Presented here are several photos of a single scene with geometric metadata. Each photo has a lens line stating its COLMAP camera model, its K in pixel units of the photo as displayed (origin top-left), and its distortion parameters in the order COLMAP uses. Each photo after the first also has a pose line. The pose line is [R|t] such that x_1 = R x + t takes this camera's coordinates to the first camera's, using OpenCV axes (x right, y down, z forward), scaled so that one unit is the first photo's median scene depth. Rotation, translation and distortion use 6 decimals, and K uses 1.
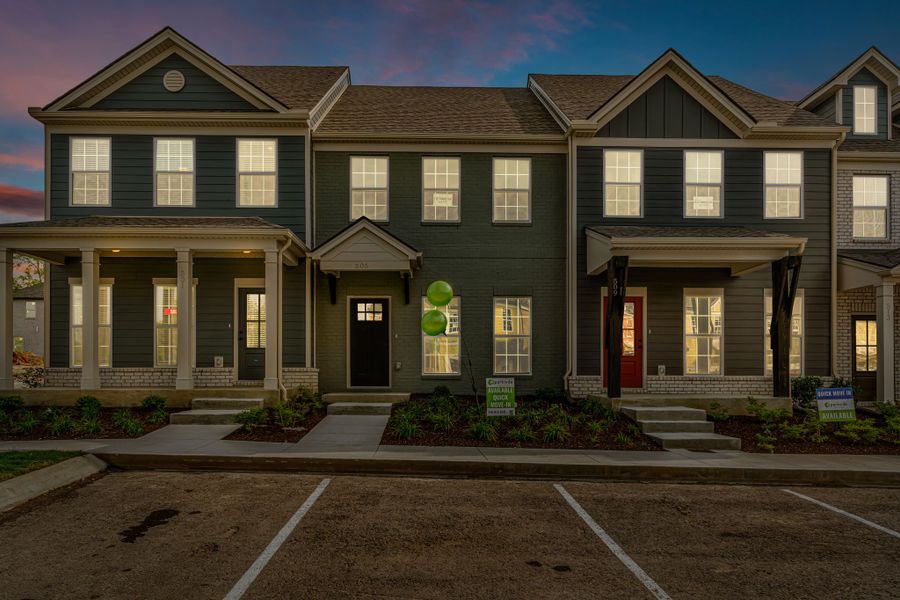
lens RADIAL K [[598.4, 0, 443.2], [0, 598.4, 368.2], [0, 0, 1]] dist [-0.003089, 0.002132]
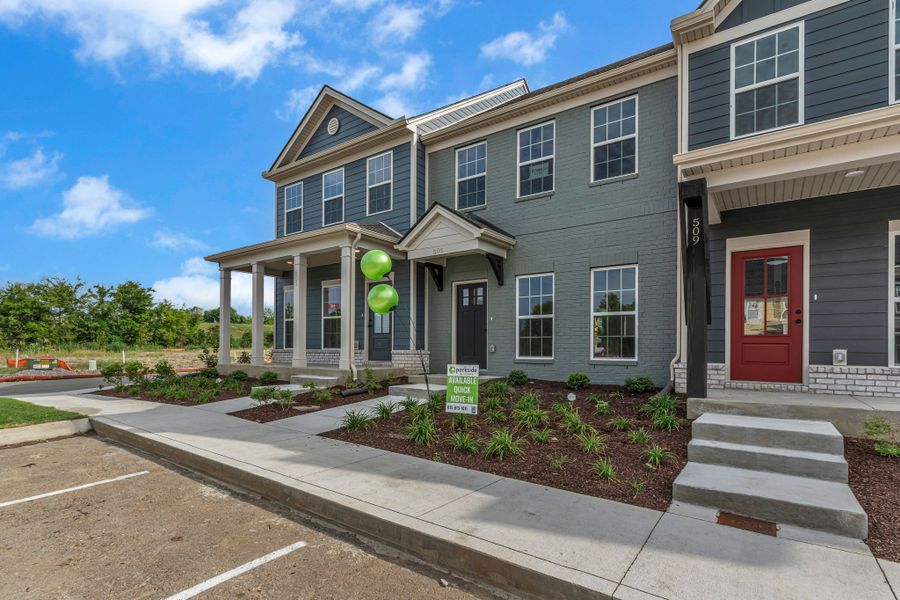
lens RADIAL K [[440.0, 0, 450.4], [0, 440.0, 347.8], [0, 0, 1]] dist [-0.001234, -0.000512]
pose [[0.806946, 0.001475, -0.590623, 0.308821], [-0.005057, 0.999977, -0.004412, -0.002275], [0.590604, 0.006547, 0.806935, 0.385803]]
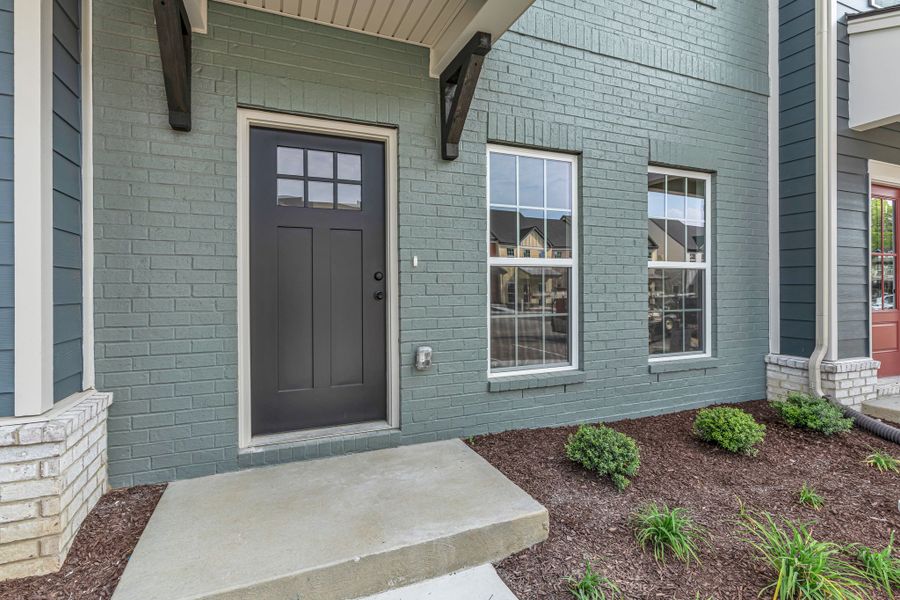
lens RADIAL K [[435.3, 0, 449.7], [0, 435.3, 290.2], [0, 0, 1]] dist [0.000990, 0.000234]
pose [[0.929909, -0.007676, 0.367709, -0.150688], [0.005058, 0.999955, 0.008083, -0.041882], [-0.367755, -0.005656, 0.929906, 0.814387]]
